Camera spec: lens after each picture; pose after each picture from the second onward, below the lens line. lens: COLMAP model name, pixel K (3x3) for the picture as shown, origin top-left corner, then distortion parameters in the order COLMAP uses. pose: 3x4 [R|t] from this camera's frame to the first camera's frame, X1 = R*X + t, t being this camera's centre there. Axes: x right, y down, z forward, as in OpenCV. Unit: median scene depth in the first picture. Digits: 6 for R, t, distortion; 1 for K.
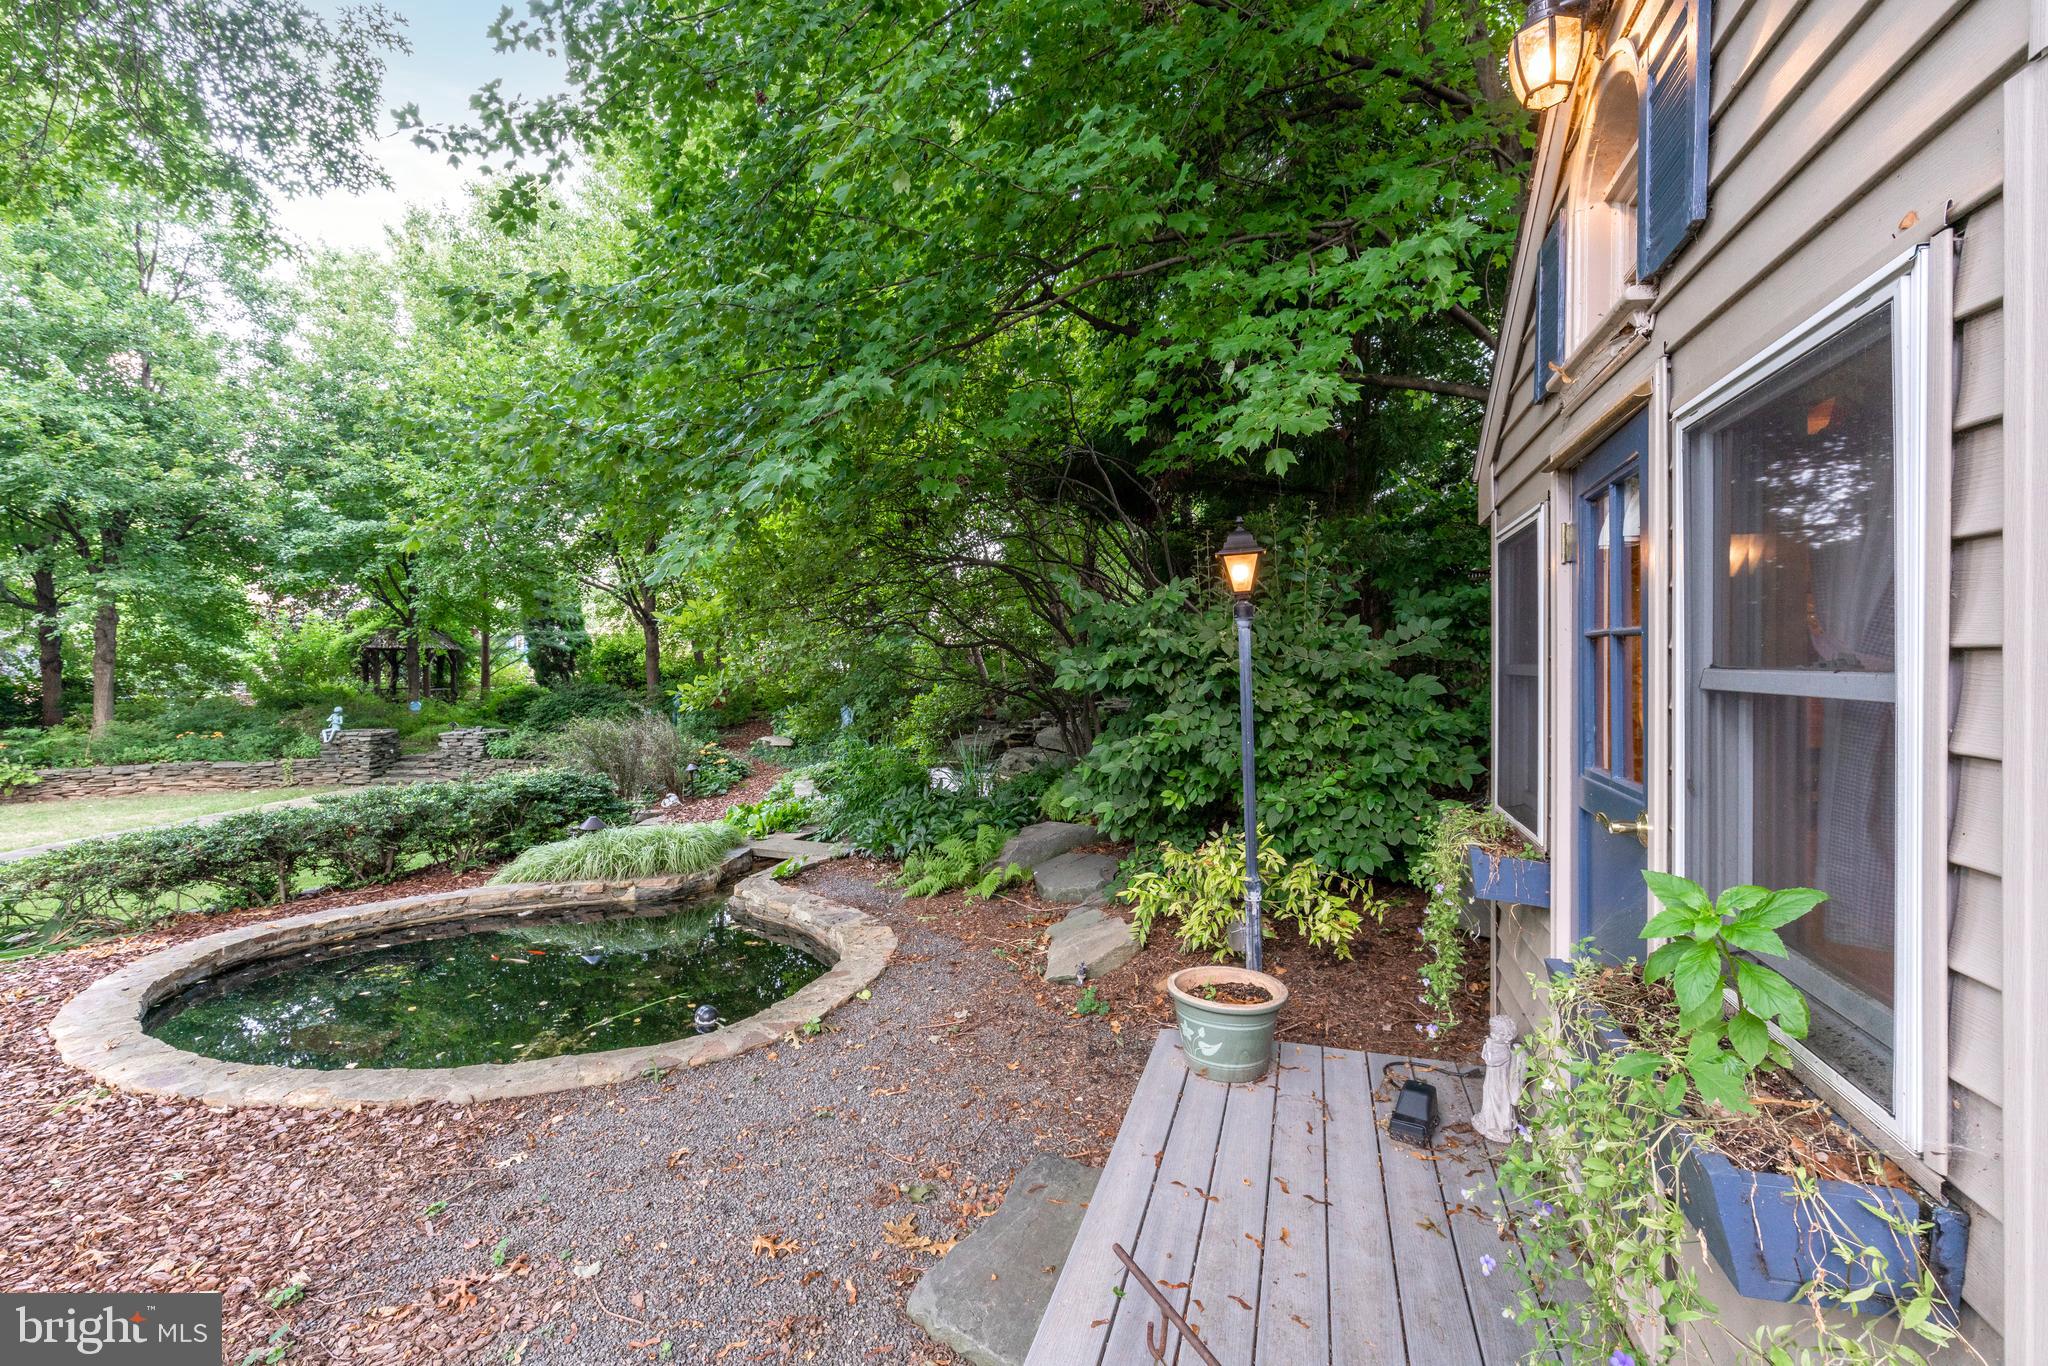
lens RADIAL K [[911.4, 0, 1014.0], [0, 911.4, 672.3], [0, 0, 1]] dist [0.005685, -0.001071]
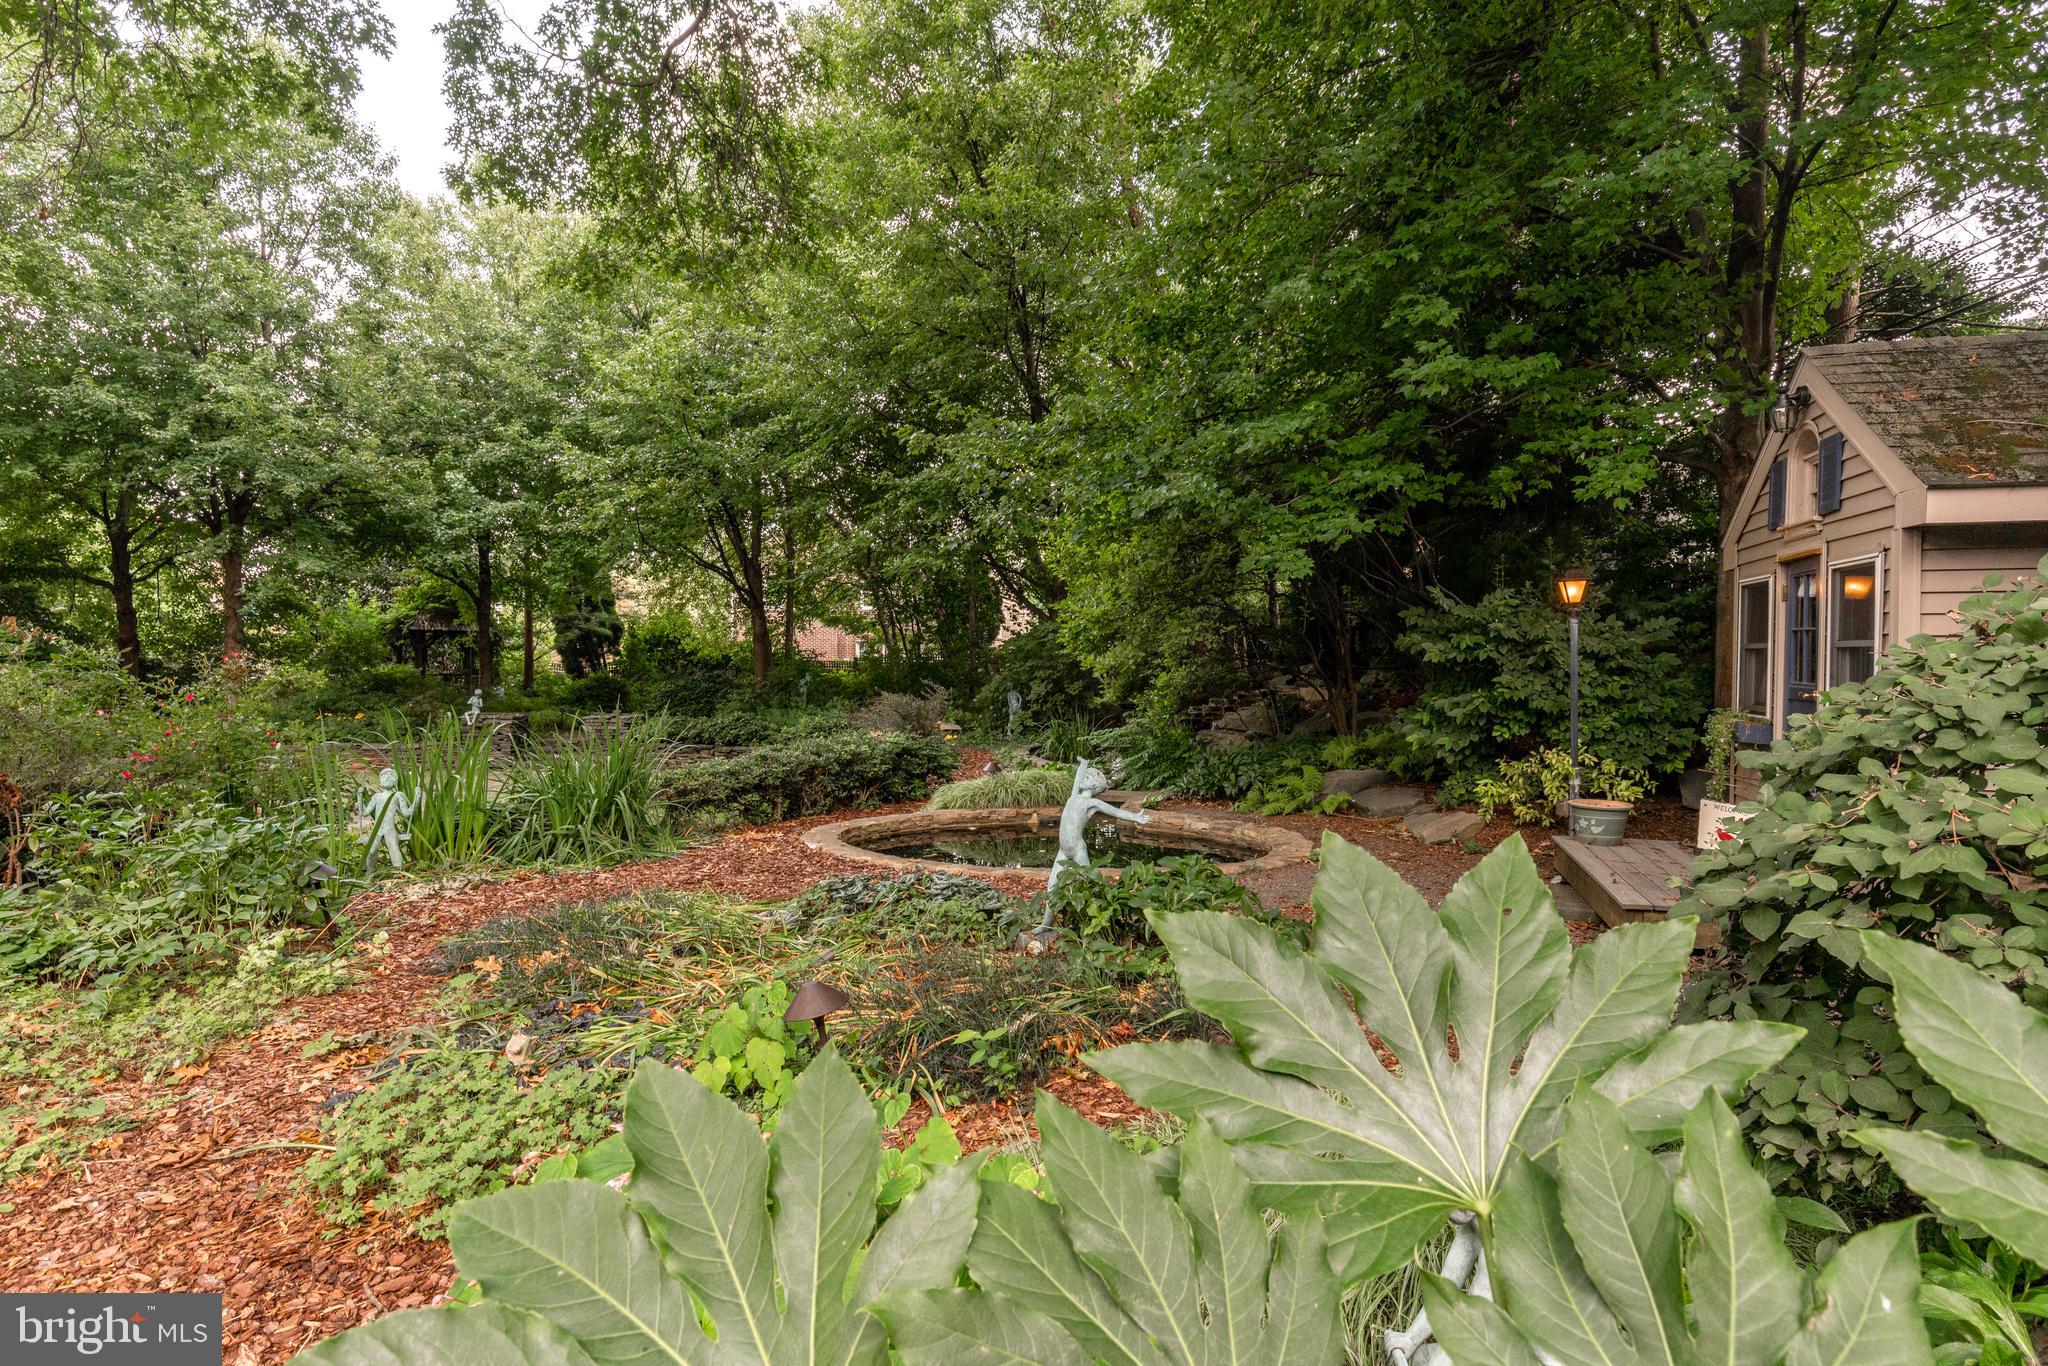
lens RADIAL K [[1124.5, 0, 1031.3], [0, 1124.5, 685.8], [0, 0, 1]] dist [0.007330, 0.000985]
pose [[0.999728, 0.008073, 0.021878, -0.483517], [-0.008448, 0.999818, 0.017100, 0.023983], [-0.021736, -0.017280, 0.999614, -0.650814]]
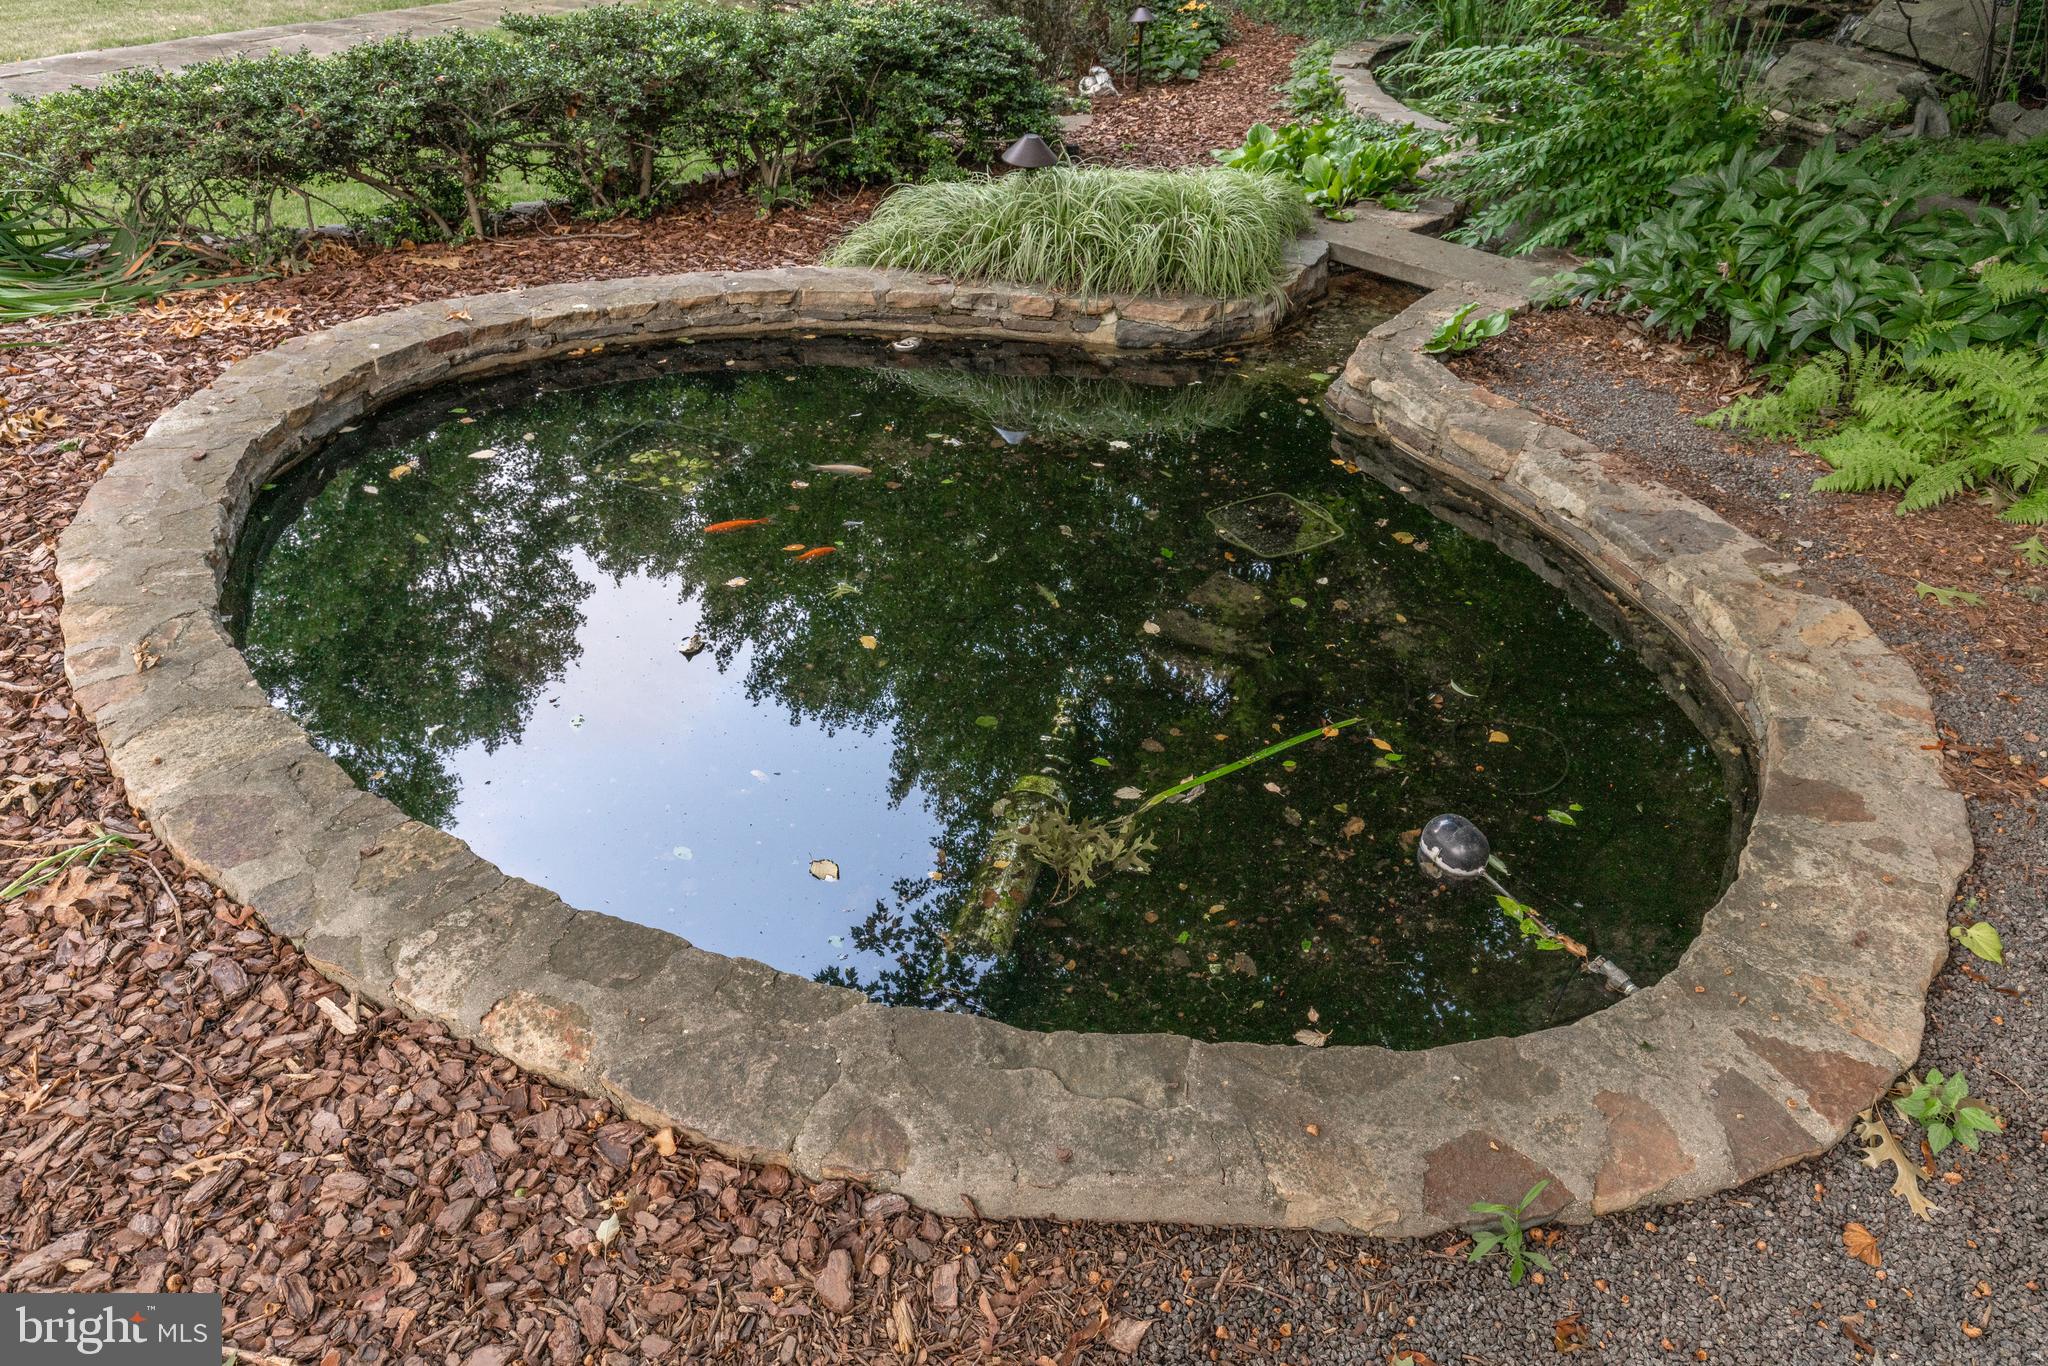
lens RADIAL K [[1327.2, 0, 1032.3], [0, 1327.2, 697.6], [0, 0, 1]] dist [-0.007509, -0.001826]
pose [[0.940745, 0.236488, -0.243047, -0.260613], [-0.066077, 0.830806, 0.552626, 0.031048], [0.332614, -0.503821, 0.797203, 0.376310]]
